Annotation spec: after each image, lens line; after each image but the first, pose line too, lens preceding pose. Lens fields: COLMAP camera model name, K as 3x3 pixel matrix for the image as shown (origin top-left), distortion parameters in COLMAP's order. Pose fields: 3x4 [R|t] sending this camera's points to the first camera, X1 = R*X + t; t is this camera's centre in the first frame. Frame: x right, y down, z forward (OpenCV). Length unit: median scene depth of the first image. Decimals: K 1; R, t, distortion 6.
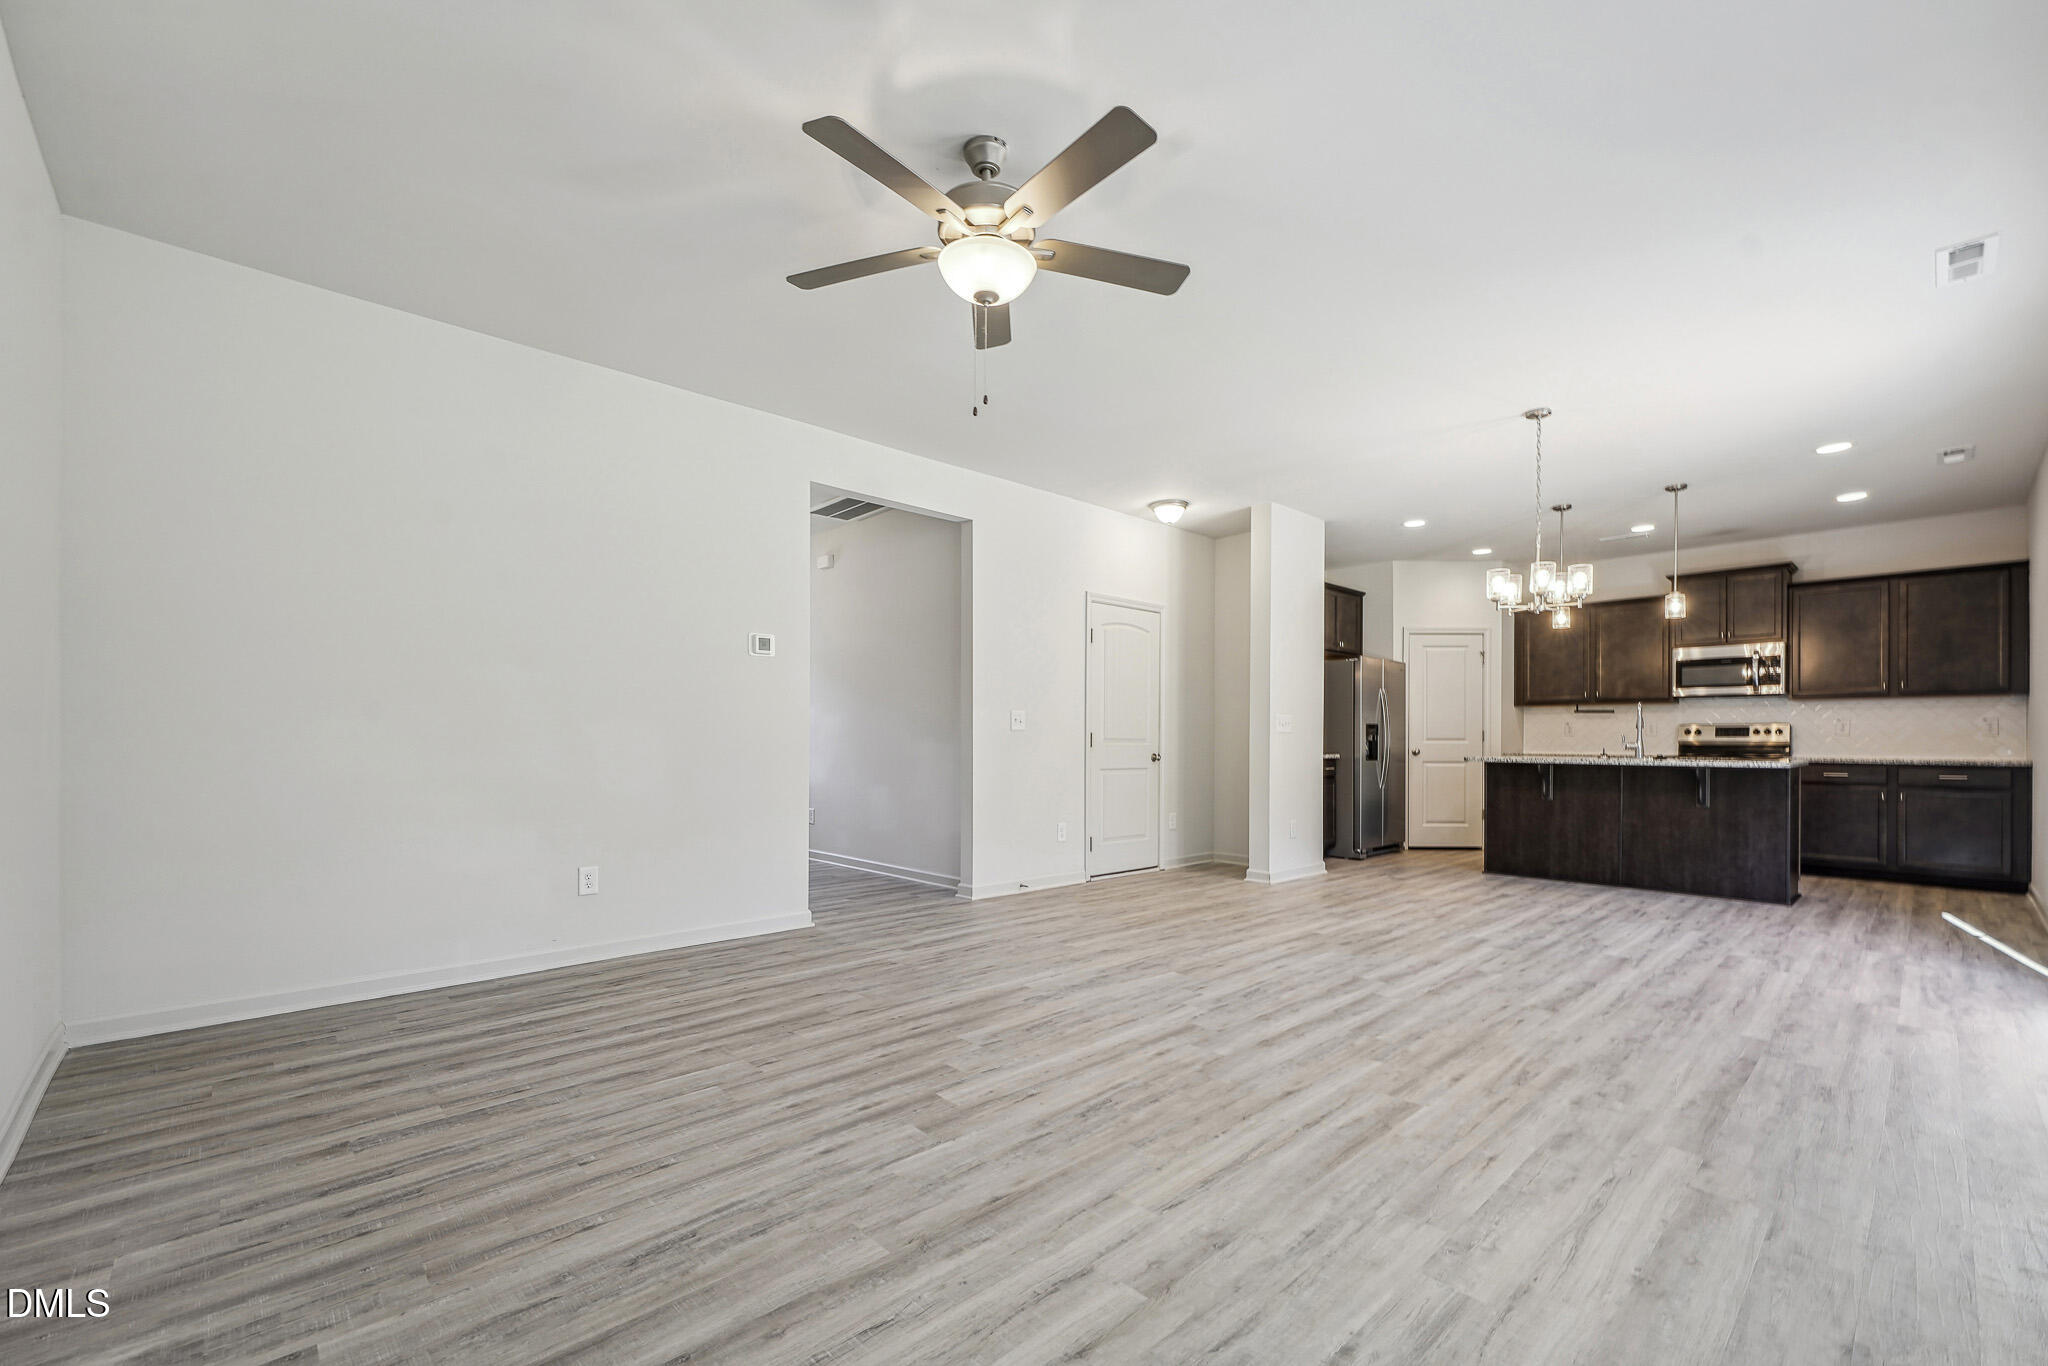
lens RADIAL K [[872.1, 0, 1044.6], [0, 872.1, 742.8], [0, 0, 1]] dist [-0.001153, 0.000798]
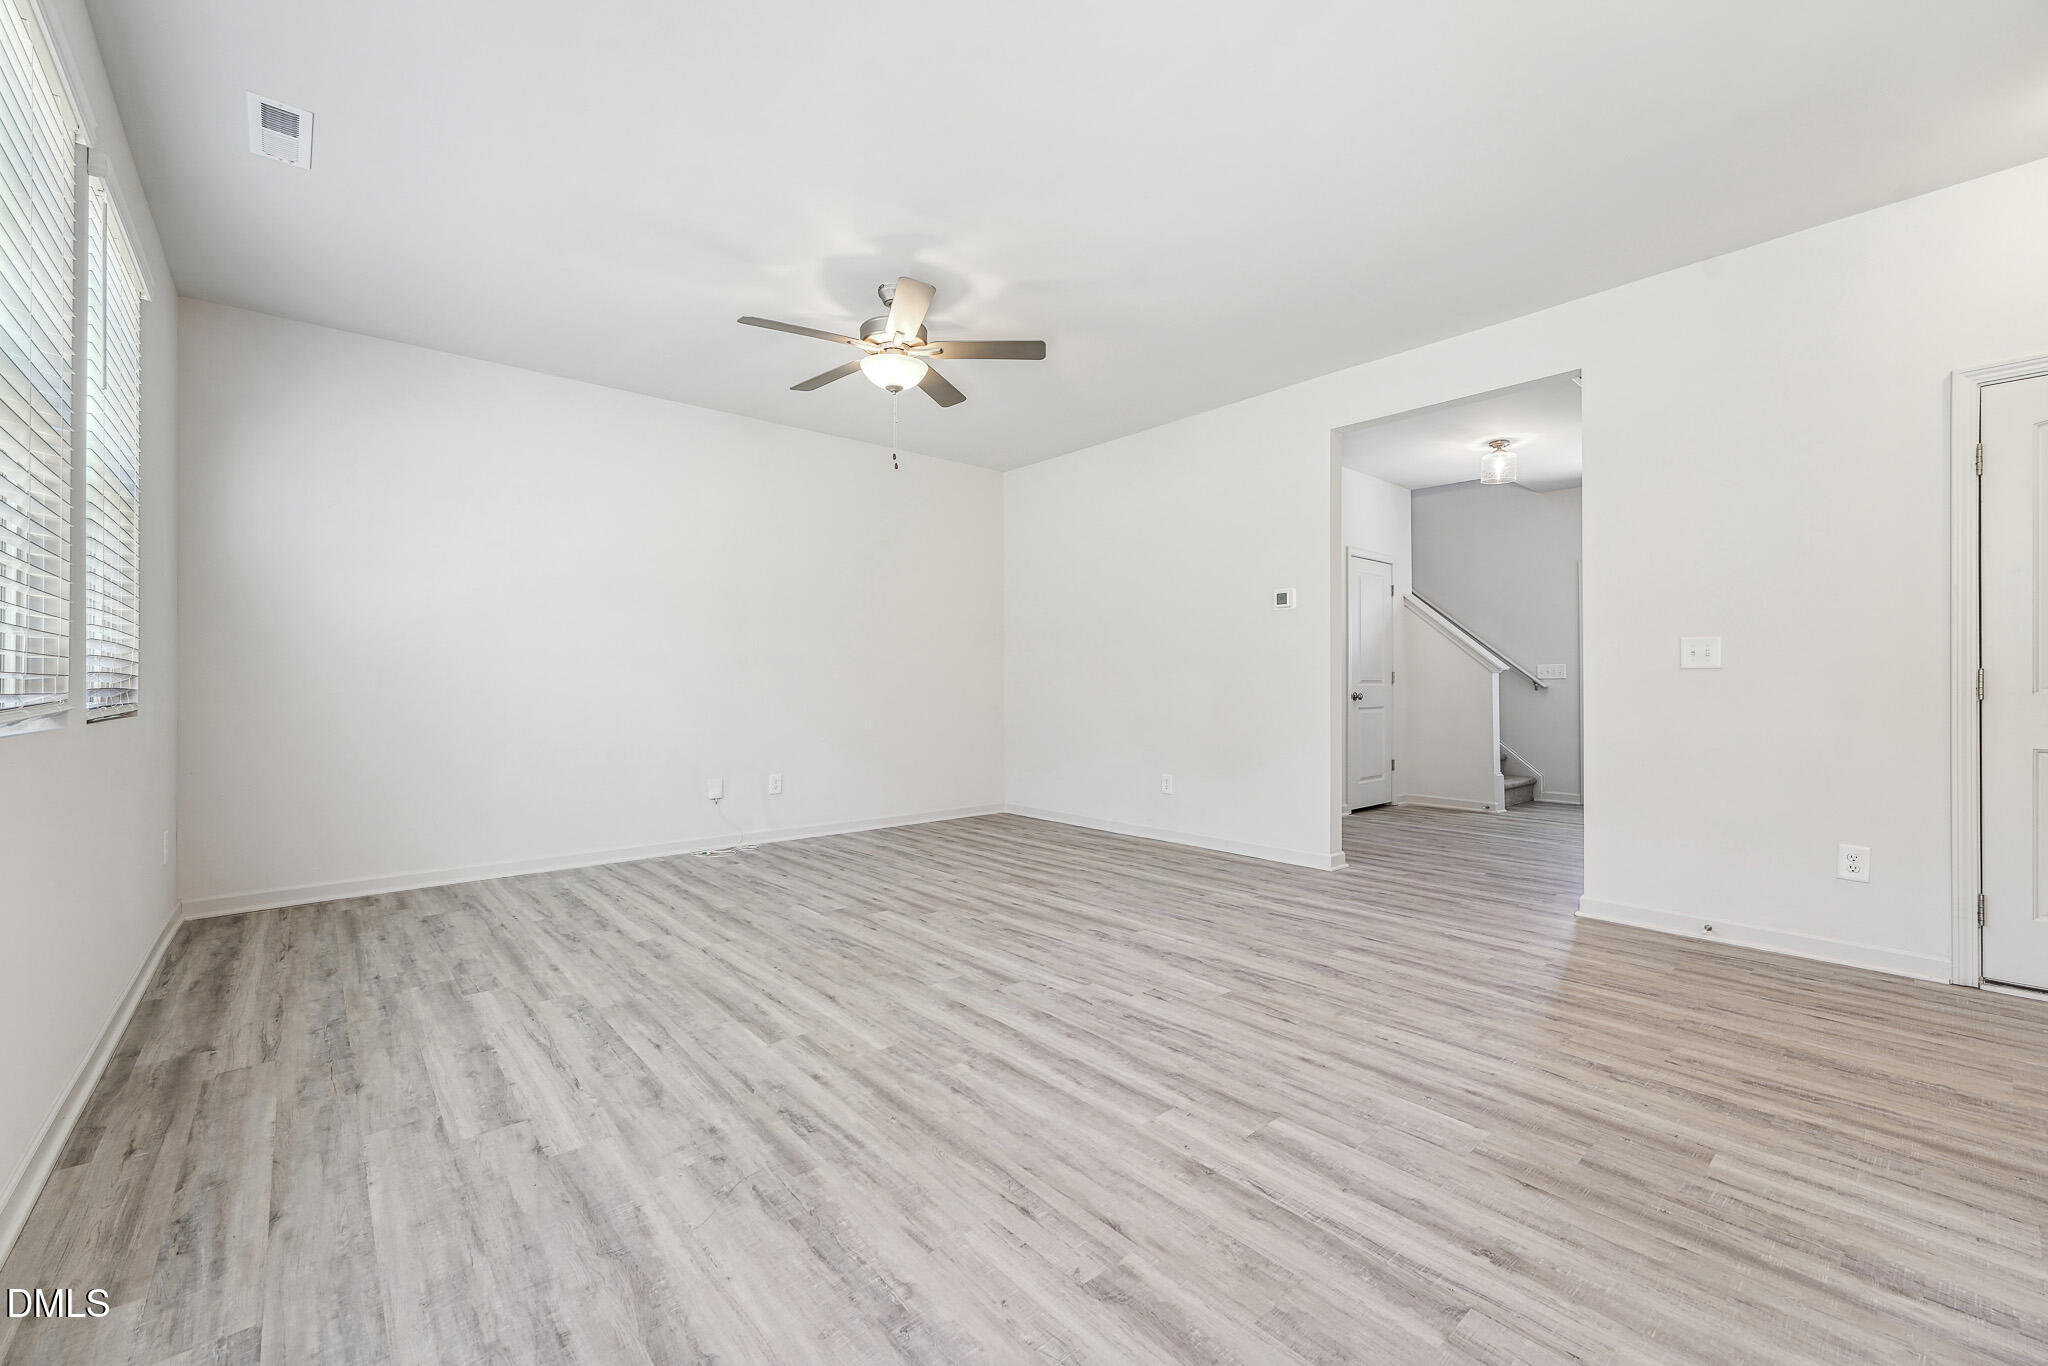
lens RADIAL K [[824.6, 0, 1004.9], [0, 824.6, 681.0], [0, 0, 1]] dist [-0.001433, 0.000164]
pose [[-0.067706, -0.008392, -0.997670, 0.888043], [-0.003370, 0.999961, -0.008183, 0.000527], [0.997700, 0.002808, -0.067732, 0.863676]]
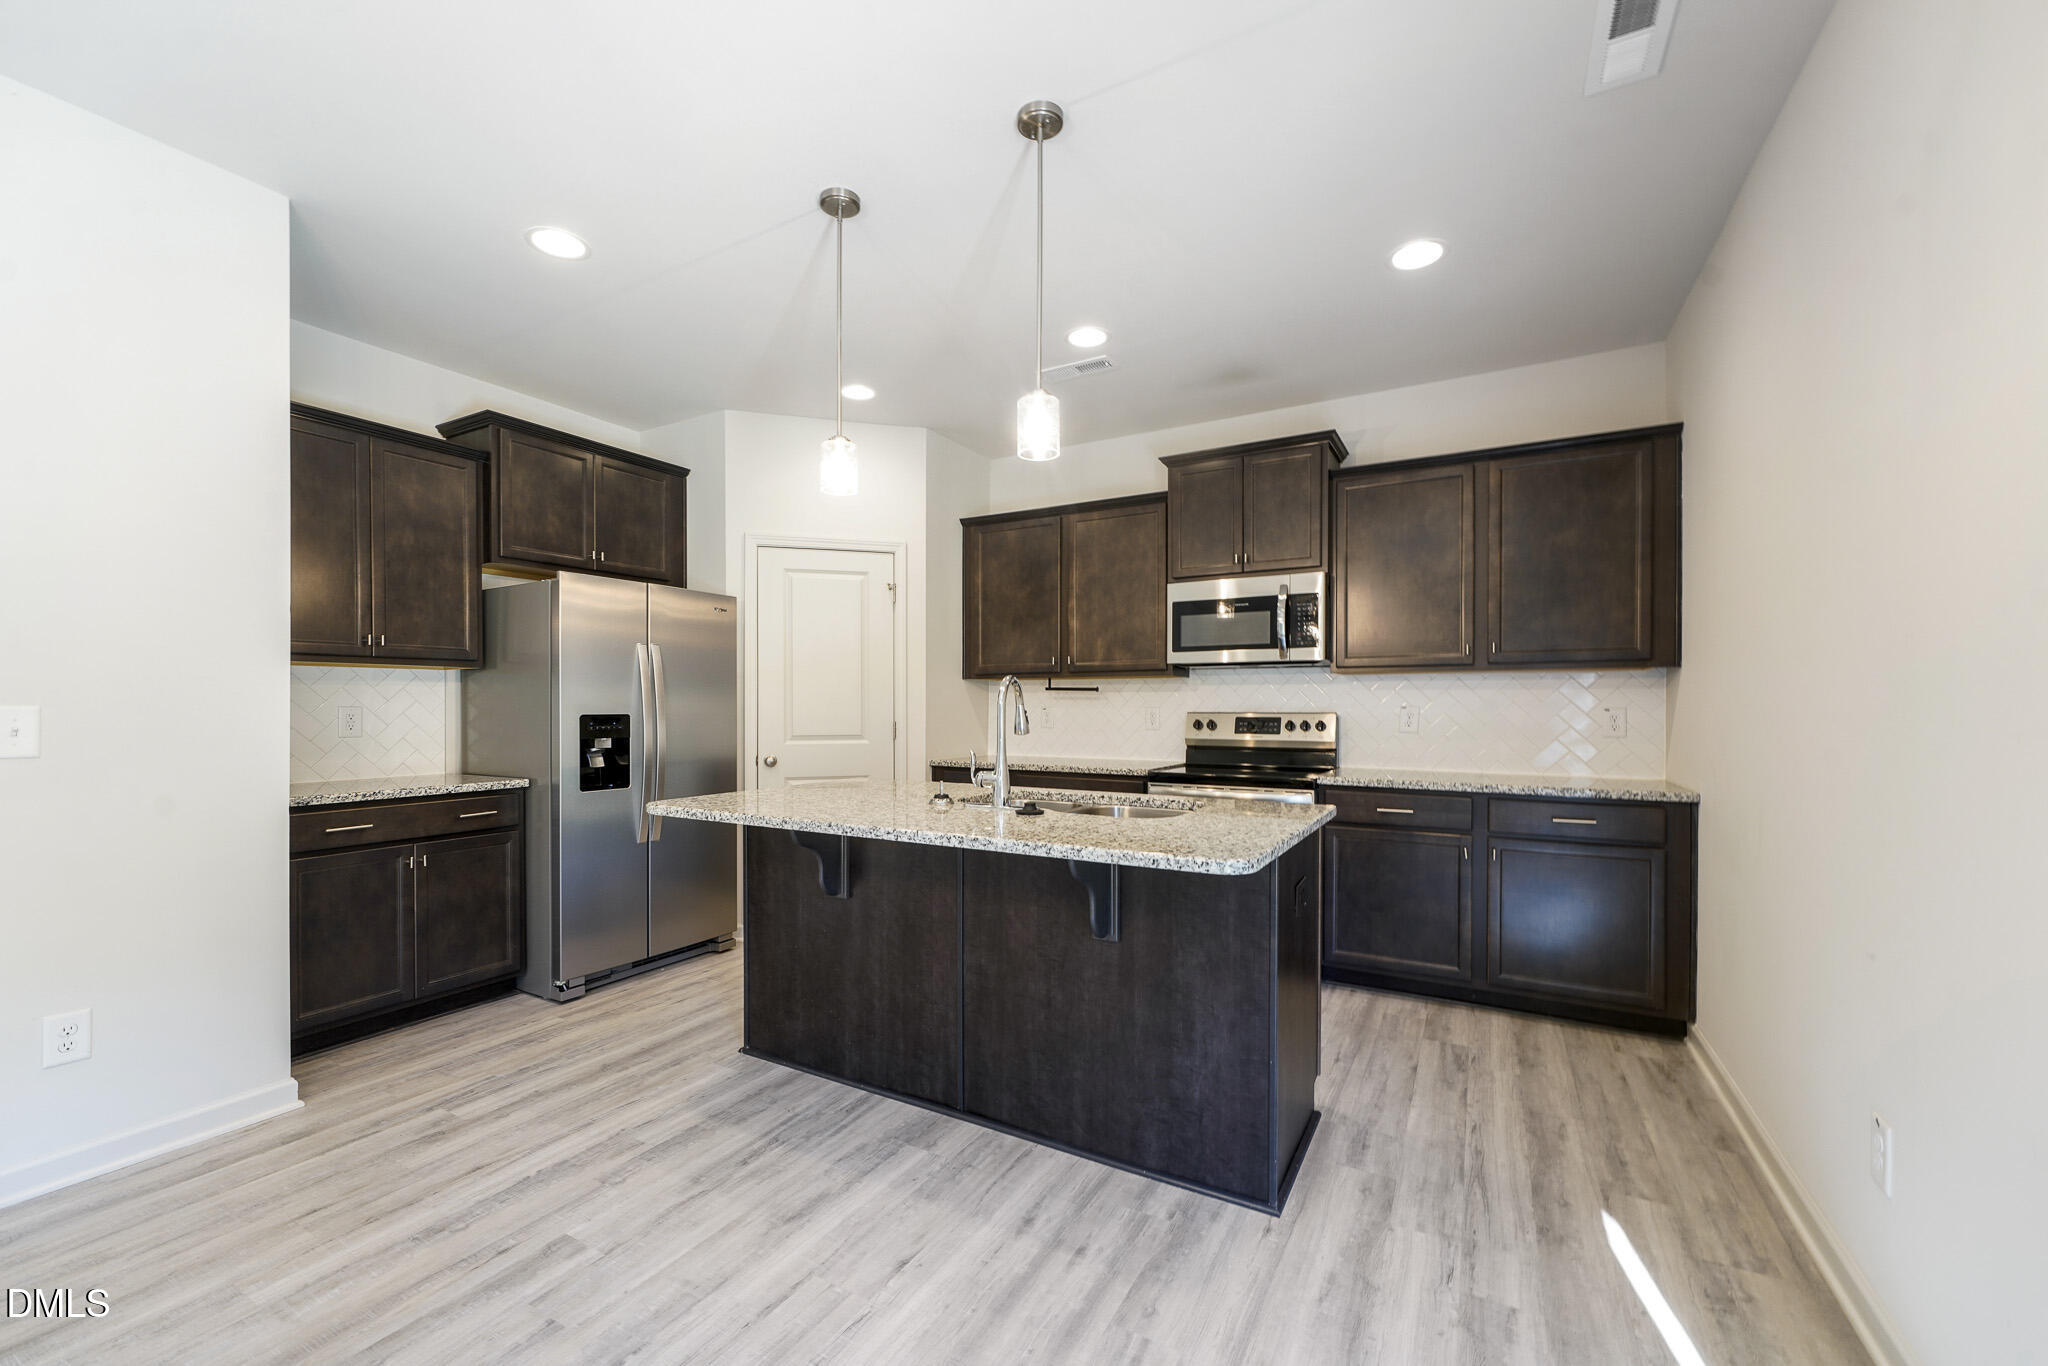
lens RADIAL K [[816.7, 0, 1021.1], [0, 816.7, 714.4], [0, 0, 1]] dist [-0.001005, 0.000186]
pose [[0.960957, -0.004958, 0.276653, 0.969061], [0.002508, 0.999954, 0.009208, -0.051893], [-0.276686, -0.008154, 0.960926, 1.027166]]
